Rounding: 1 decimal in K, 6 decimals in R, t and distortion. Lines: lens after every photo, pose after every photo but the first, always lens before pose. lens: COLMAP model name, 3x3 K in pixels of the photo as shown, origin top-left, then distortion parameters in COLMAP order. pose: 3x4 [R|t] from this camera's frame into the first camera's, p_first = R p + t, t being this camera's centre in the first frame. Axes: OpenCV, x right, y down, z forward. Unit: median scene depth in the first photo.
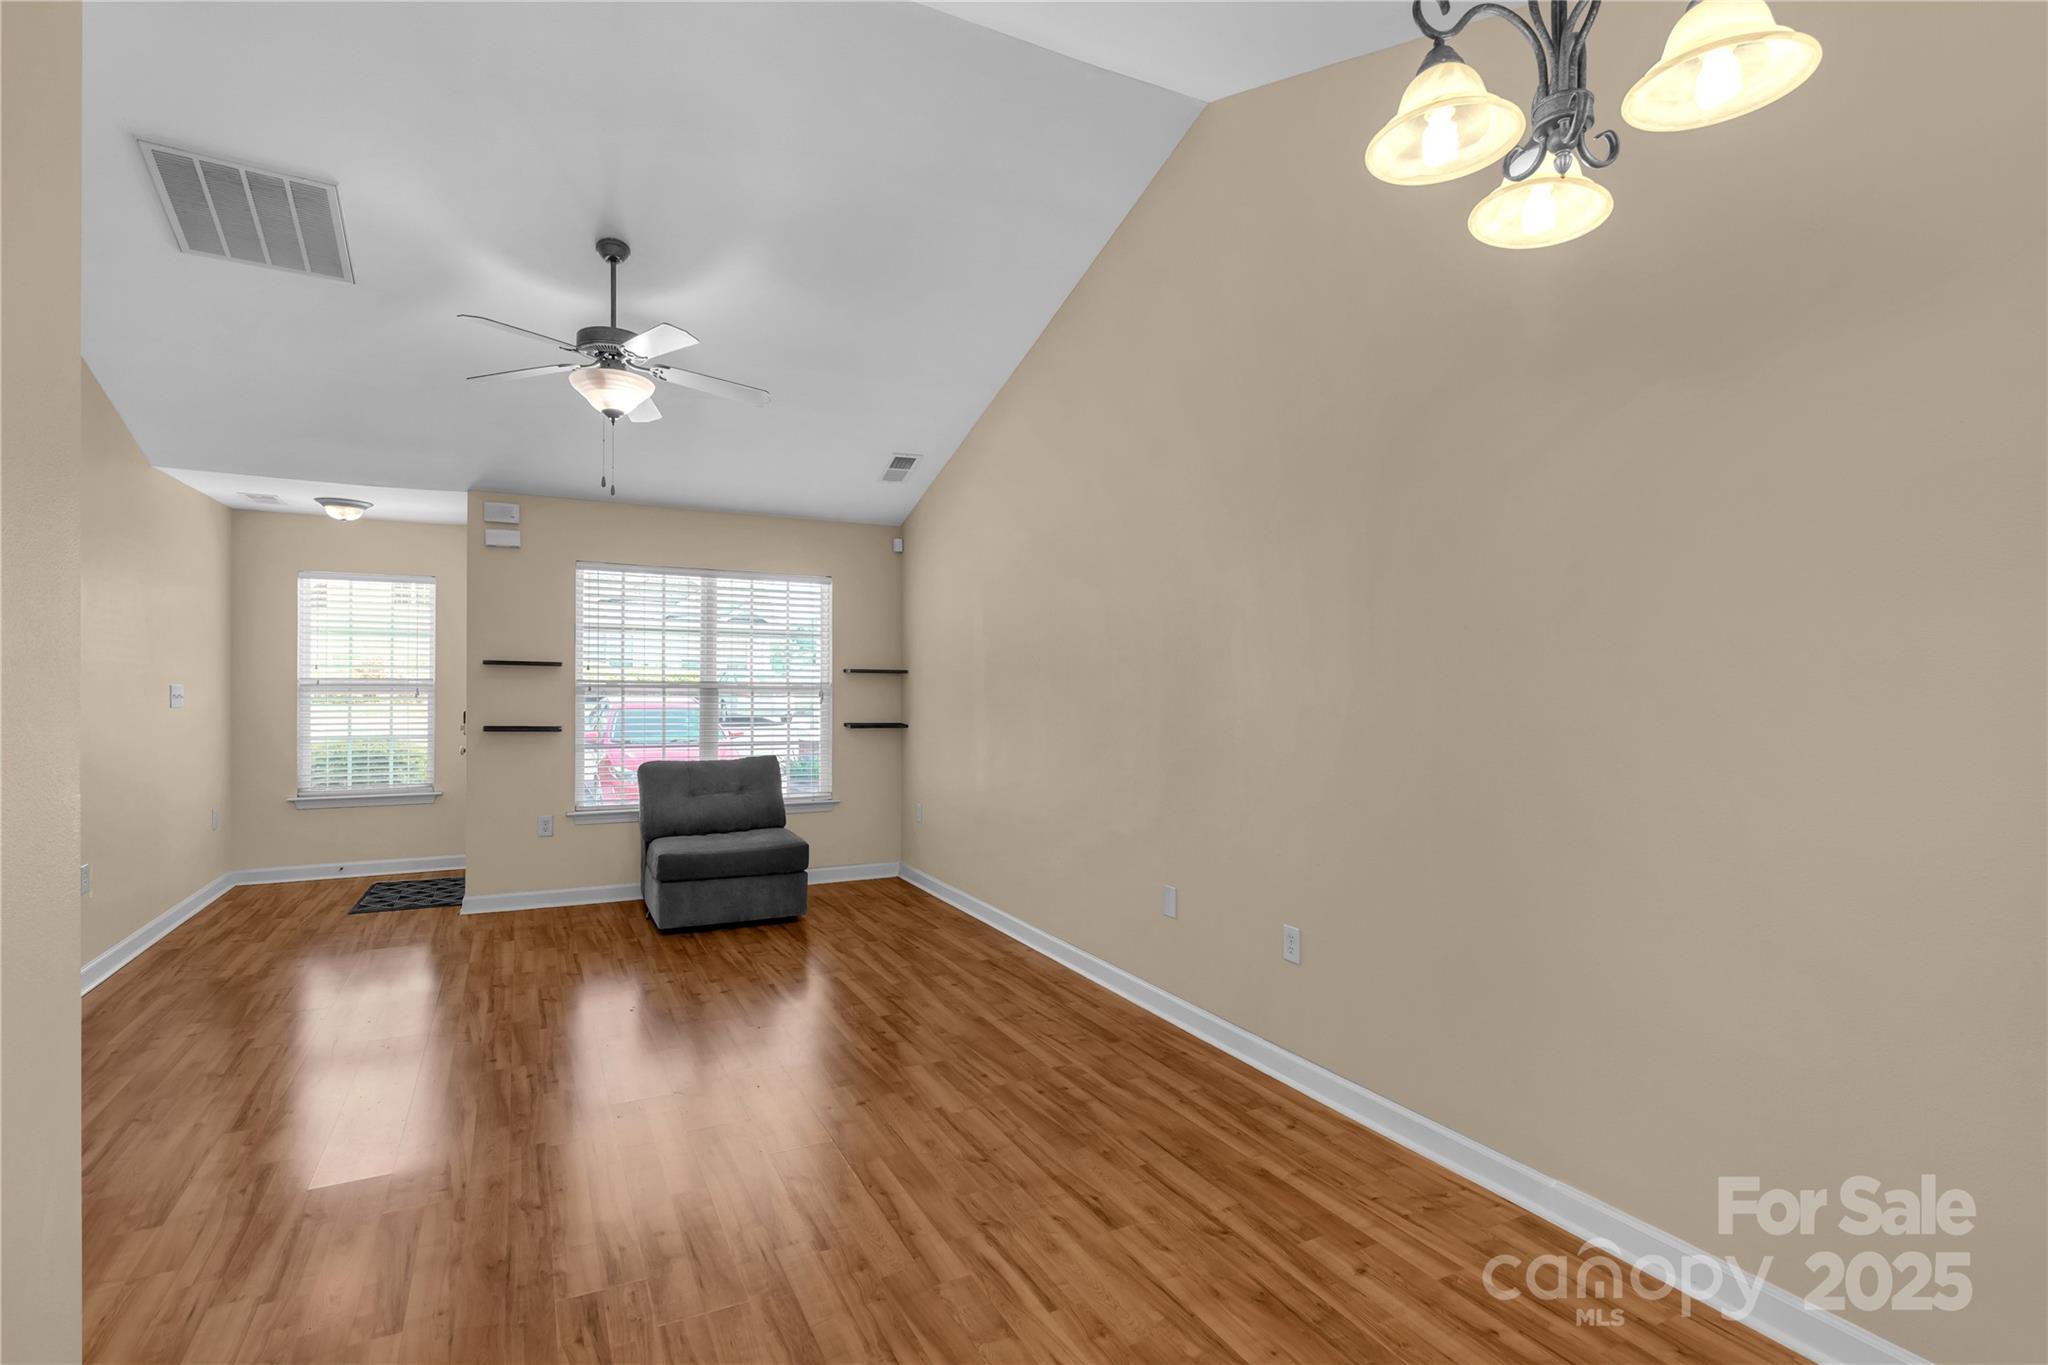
lens RADIAL K [[974.6, 0, 1017.3], [0, 974.6, 667.9], [0, 0, 1]] dist [0.010432, 0.000631]
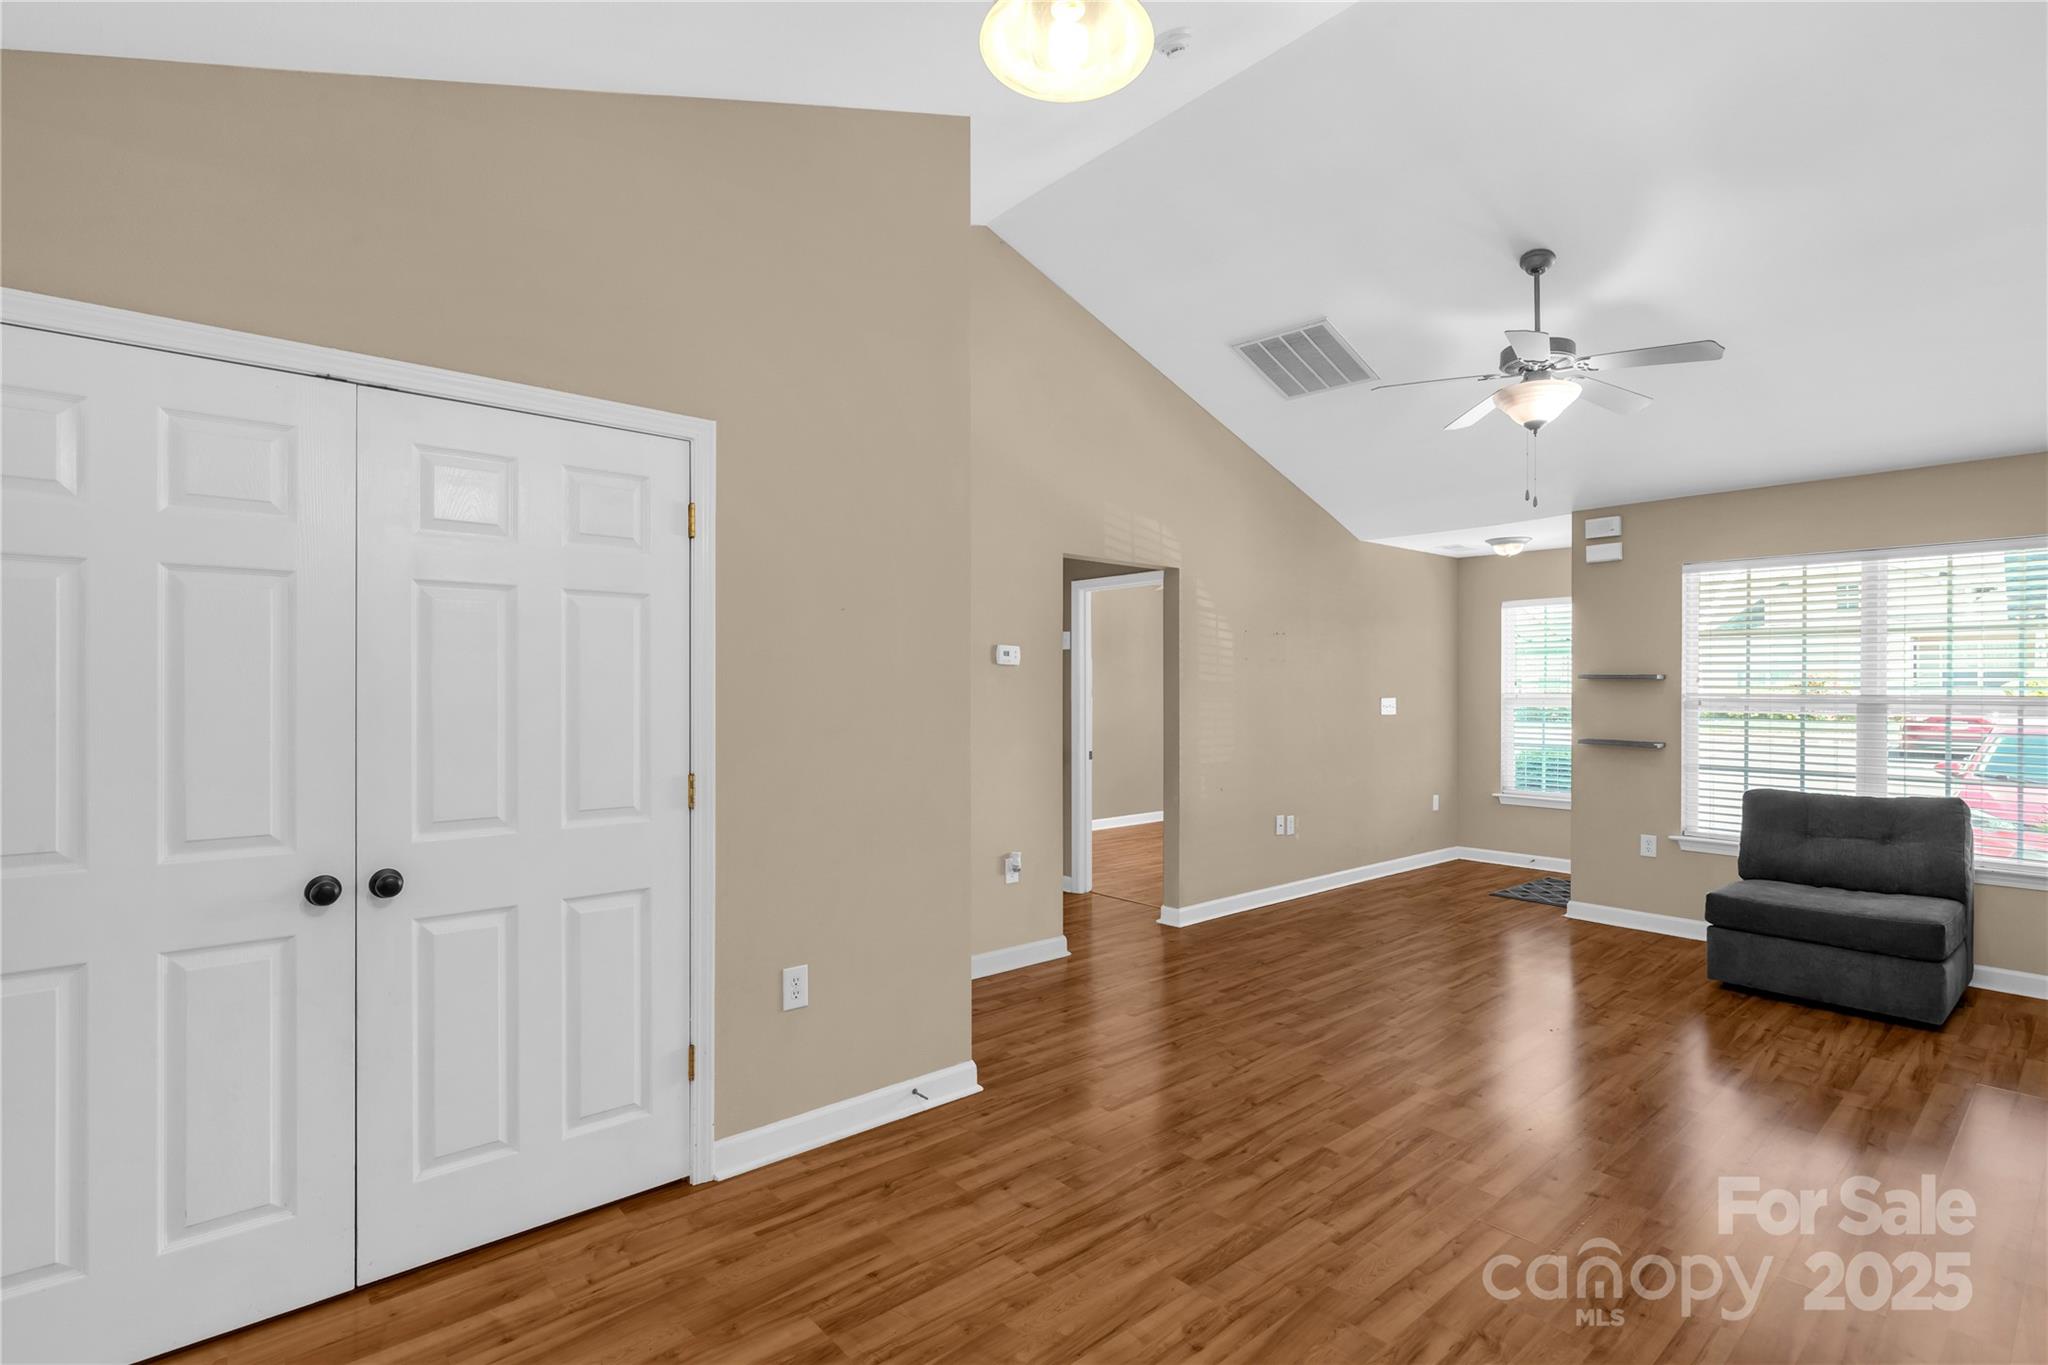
lens RADIAL K [[963.2, 0, 1020.0], [0, 963.2, 678.6], [0, 0, 1]] dist [-0.000979, 0.000446]
pose [[0.238800, -0.018140, -0.970899, 0.399132], [0.011468, 0.999808, -0.015859, 0.008008], [0.971001, -0.007348, 0.238963, 0.246442]]
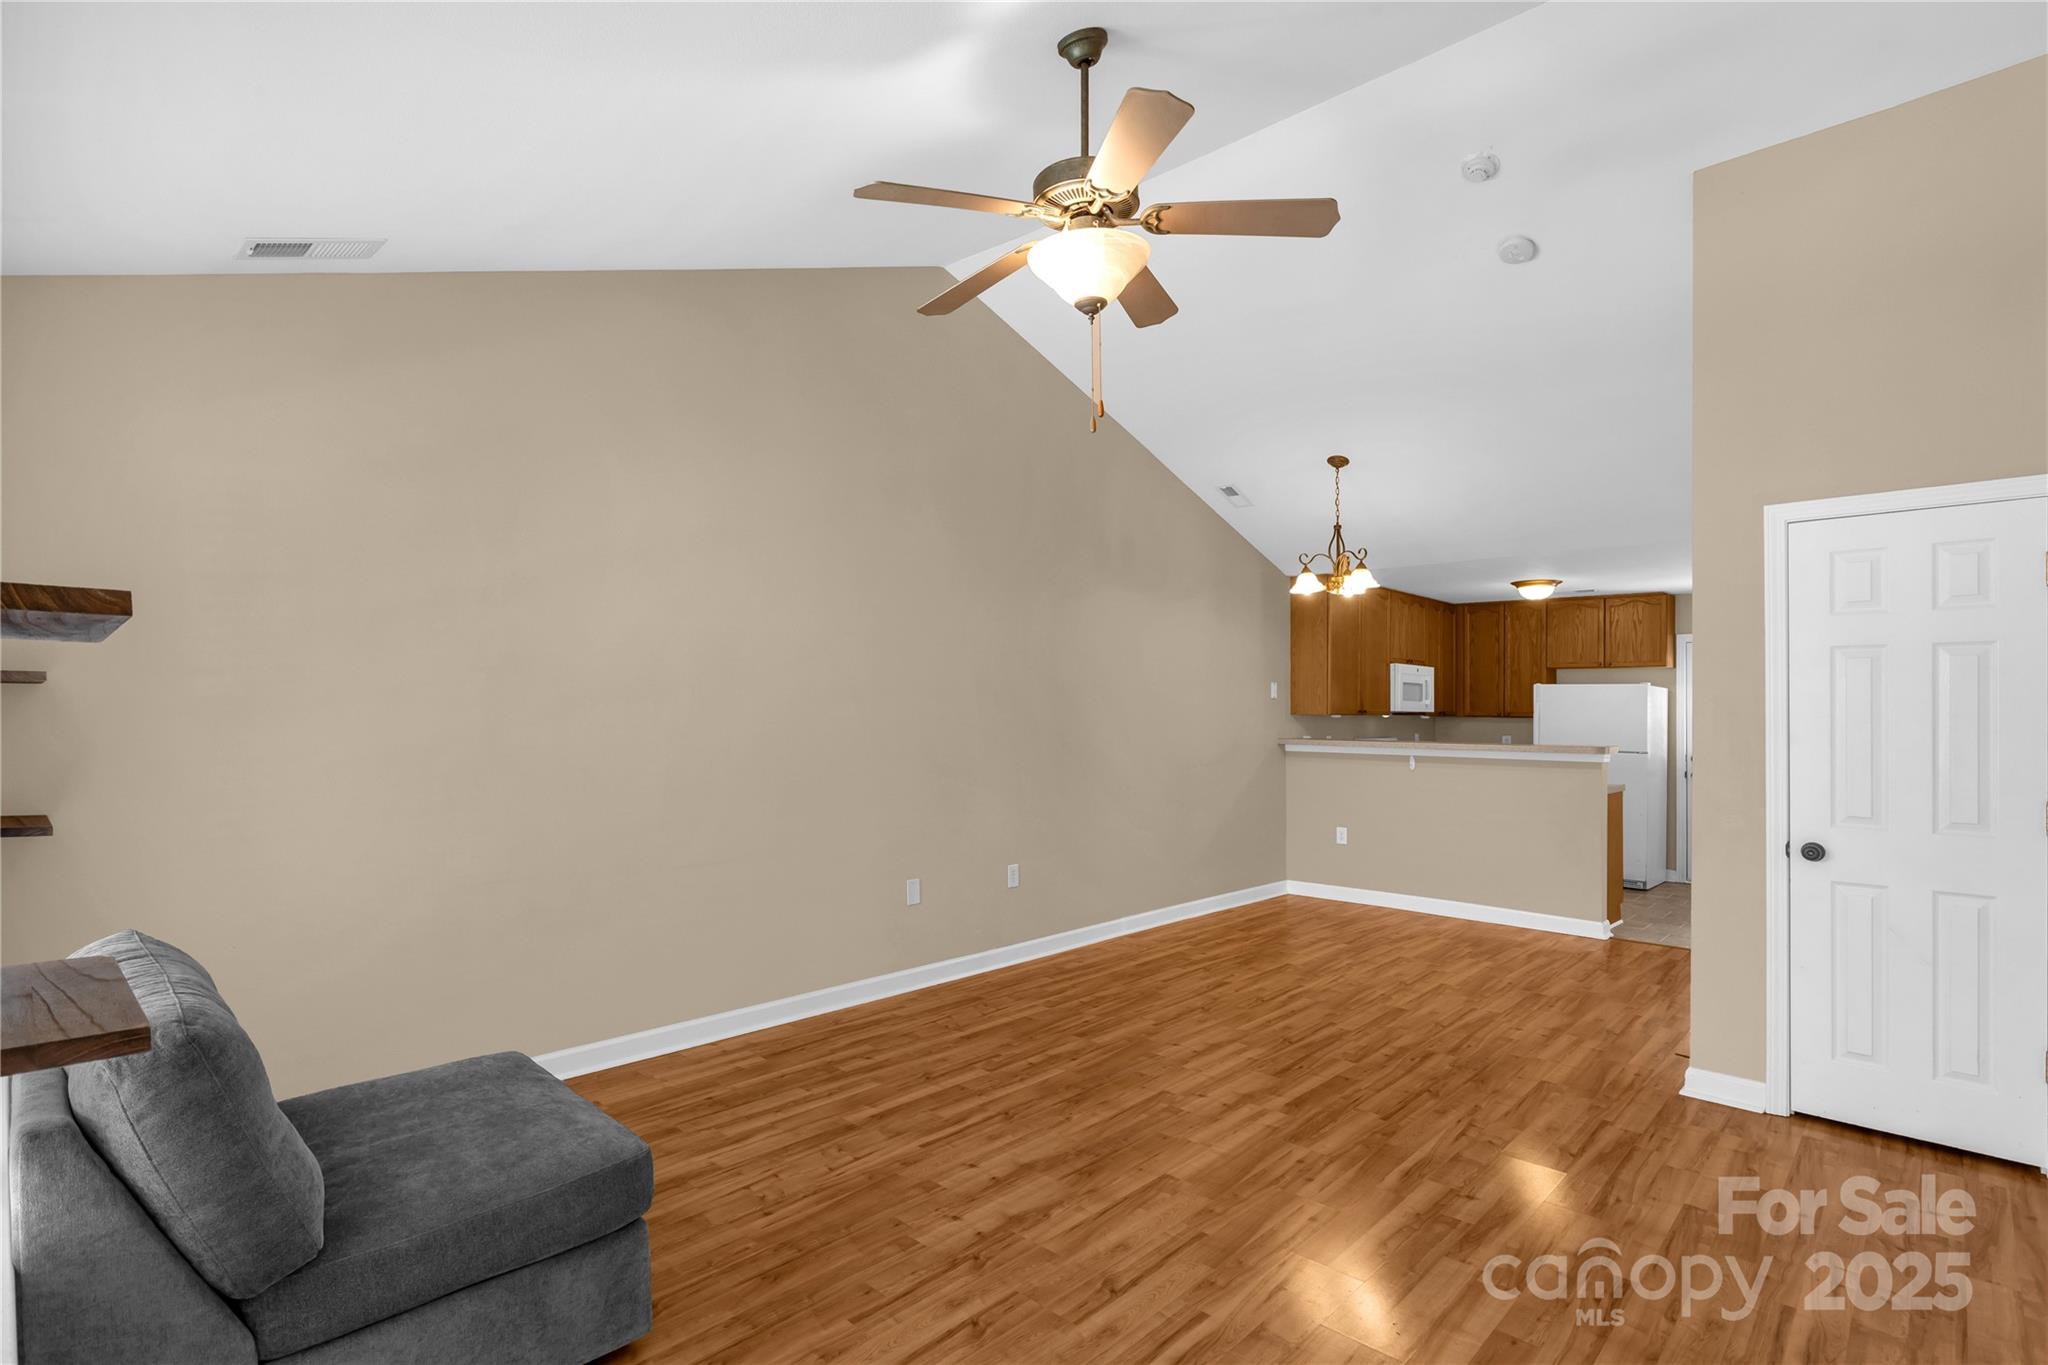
lens RADIAL K [[983.6, 0, 1017.1], [0, 983.6, 716.9], [0, 0, 1]] dist [0.006047, 0.000316]
pose [[-0.333553, -0.015238, 0.942608, -0.969448], [-0.026754, 0.999620, 0.006693, 0.012302], [-0.942352, -0.022986, -0.333834, 1.224894]]
